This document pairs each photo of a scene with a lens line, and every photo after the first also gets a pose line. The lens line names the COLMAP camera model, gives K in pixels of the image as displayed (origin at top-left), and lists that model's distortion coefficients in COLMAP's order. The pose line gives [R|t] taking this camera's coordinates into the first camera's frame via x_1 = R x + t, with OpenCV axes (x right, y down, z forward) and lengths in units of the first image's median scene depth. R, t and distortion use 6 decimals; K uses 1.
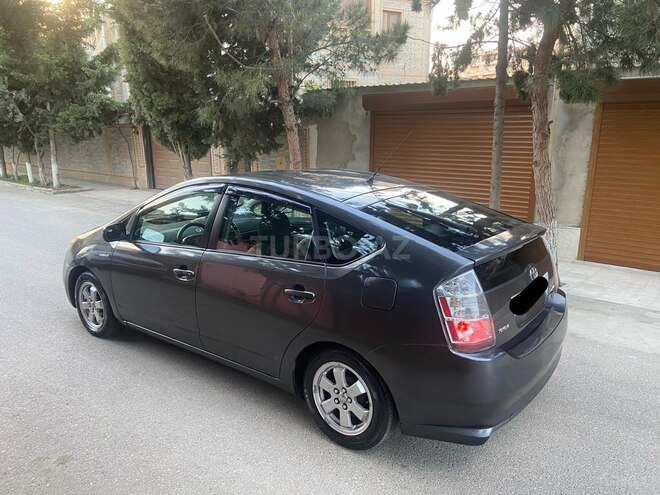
lens RADIAL K [[492.2, 0, 332.2], [0, 492.2, 251.5], [0, 0, 1]] dist [0.127825, -0.155376]
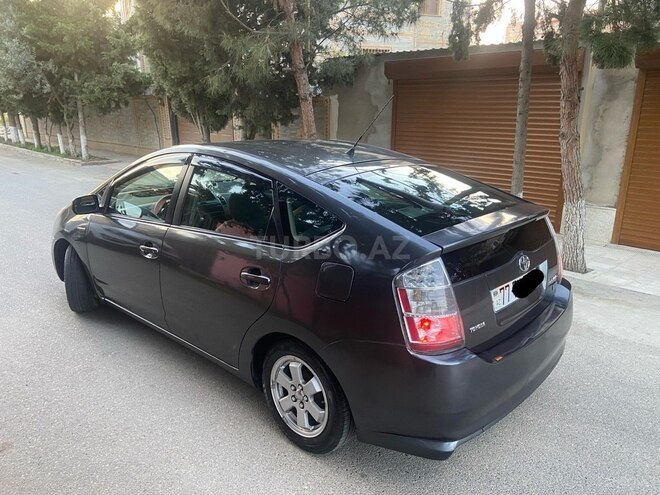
lens RADIAL K [[492.2, 0, 332.2], [0, 492.2, 251.5], [0, 0, 1]] dist [0.127825, -0.155376]
pose [[0.996901, 0.024175, -0.074856, 0.095791], [-0.020506, 0.998569, 0.049398, -0.006971], [0.075943, -0.047710, 0.995970, 0.086912]]
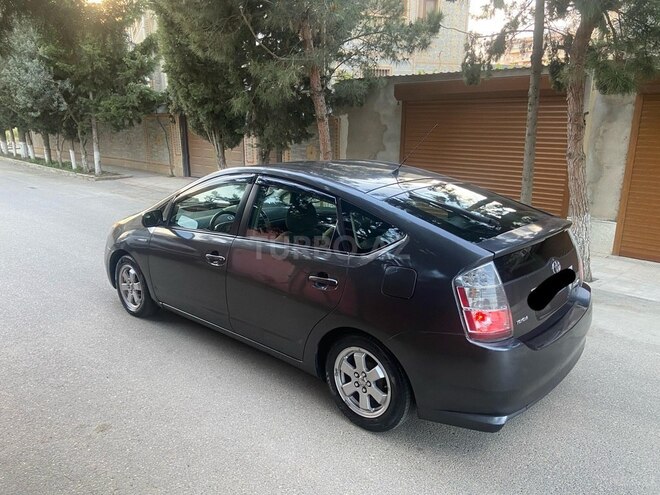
lens RADIAL K [[491.7, 0, 327.3], [0, 491.7, 251.4], [0, 0, 1]] dist [0.130636, -0.161162]
pose [[0.997297, 0.022634, -0.069906, 0.009546], [-0.021152, 0.999537, 0.021864, 0.000283], [0.070369, -0.020326, 0.997314, -0.025161]]
